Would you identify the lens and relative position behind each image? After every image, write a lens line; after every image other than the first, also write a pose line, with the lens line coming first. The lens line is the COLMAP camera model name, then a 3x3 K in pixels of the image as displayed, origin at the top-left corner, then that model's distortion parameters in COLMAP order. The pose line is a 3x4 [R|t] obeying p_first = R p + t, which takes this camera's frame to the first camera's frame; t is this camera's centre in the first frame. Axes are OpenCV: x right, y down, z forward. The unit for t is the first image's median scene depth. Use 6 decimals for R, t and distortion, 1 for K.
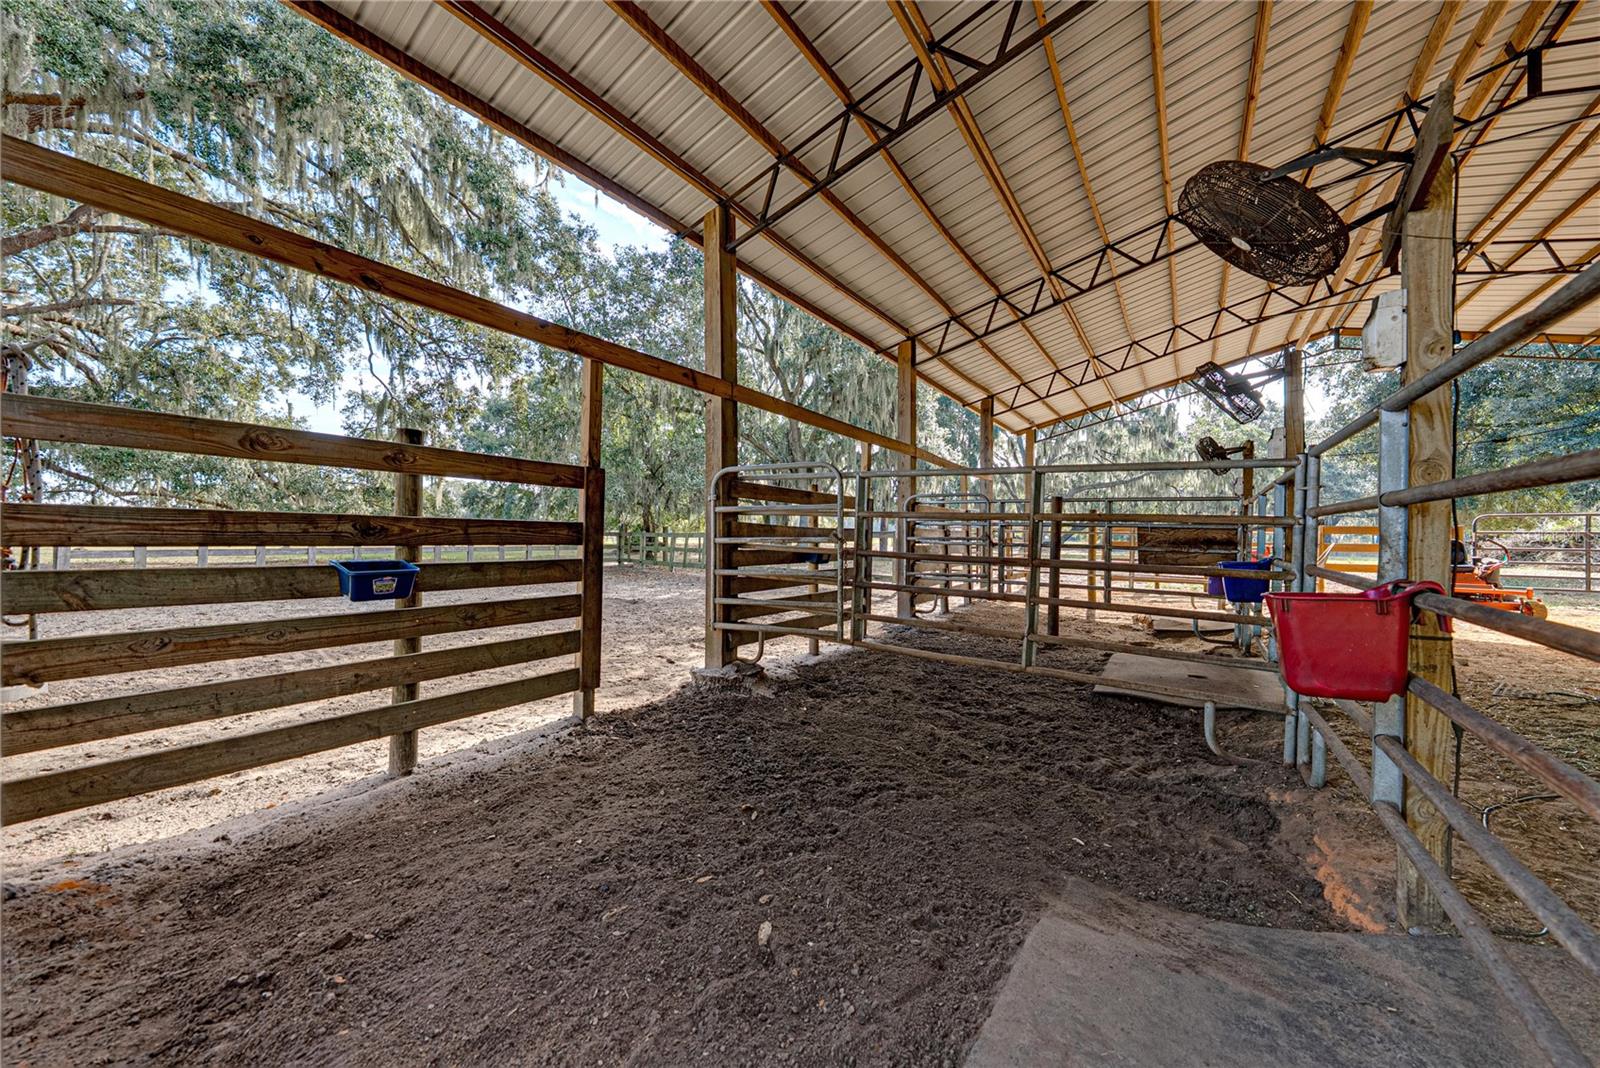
lens RADIAL K [[566.7, 0, 799.9], [0, 566.7, 527.9], [0, 0, 1]] dist [-0.000888, -0.000023]
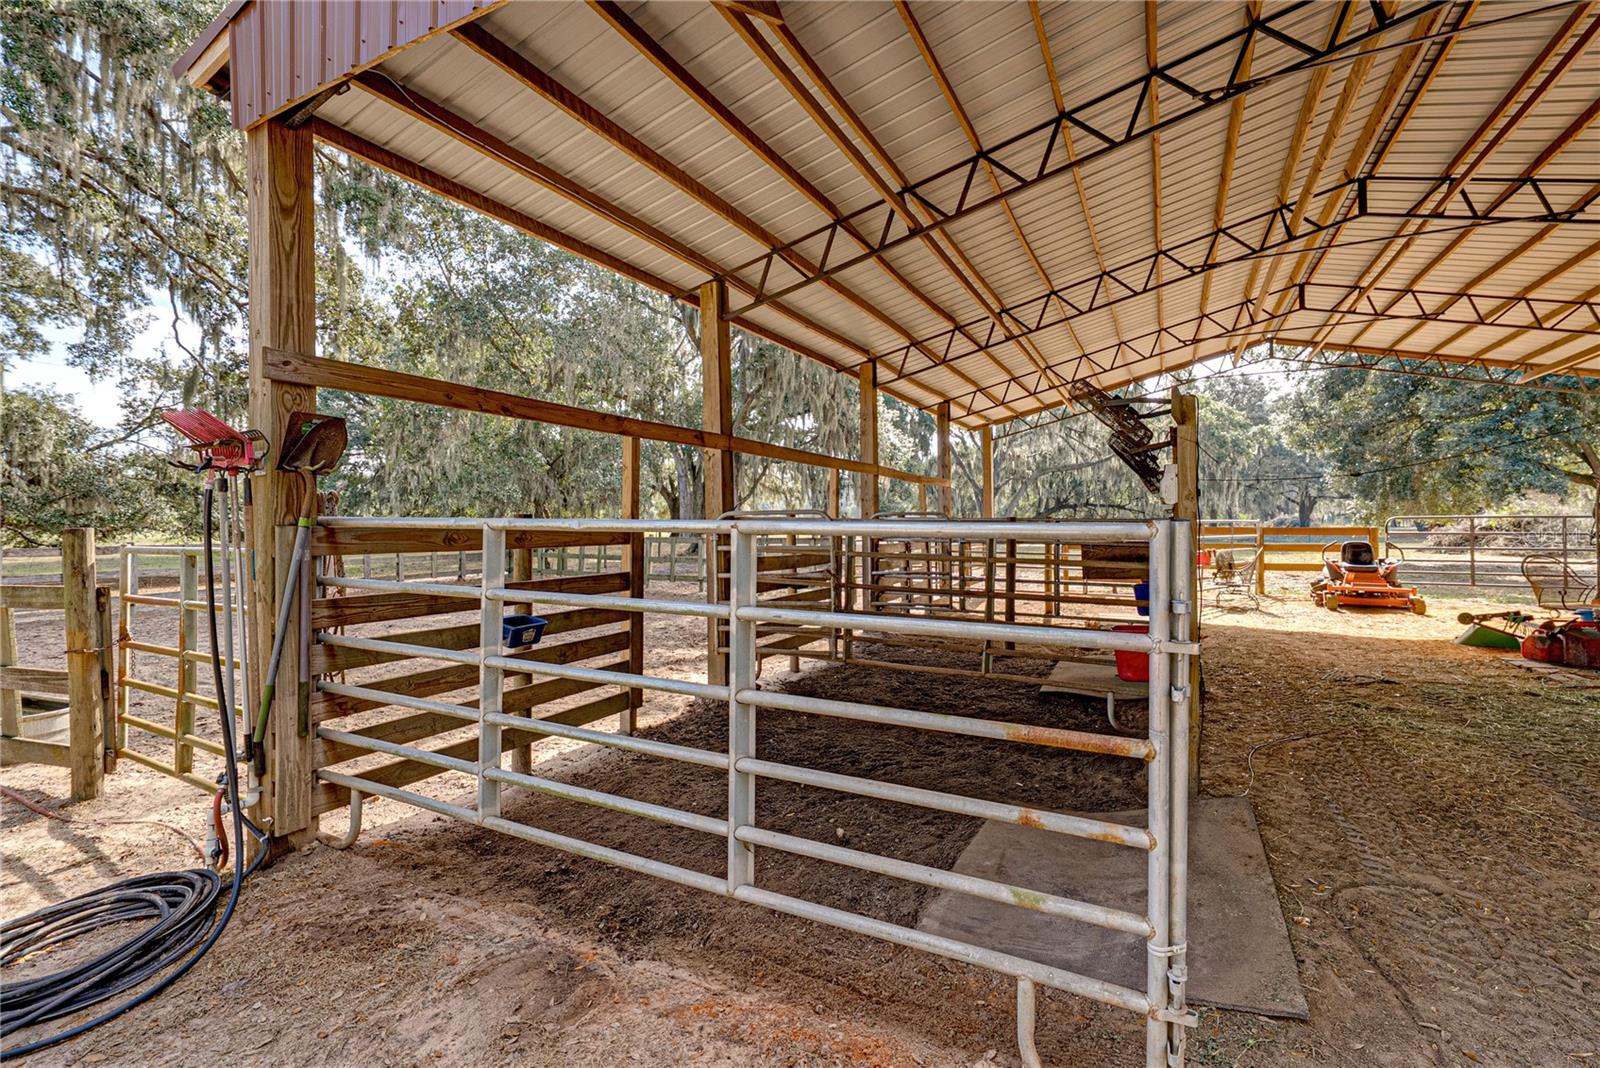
lens RADIAL K [[722.0, 0, 771.0], [0, 722.0, 533.8], [0, 0, 1]] dist [0.022237, -0.021218]
pose [[0.995473, -0.027530, 0.090966, -0.134491], [0.024663, 0.999168, 0.032485, -0.081815], [-0.091785, -0.030094, 0.995324, -0.346172]]
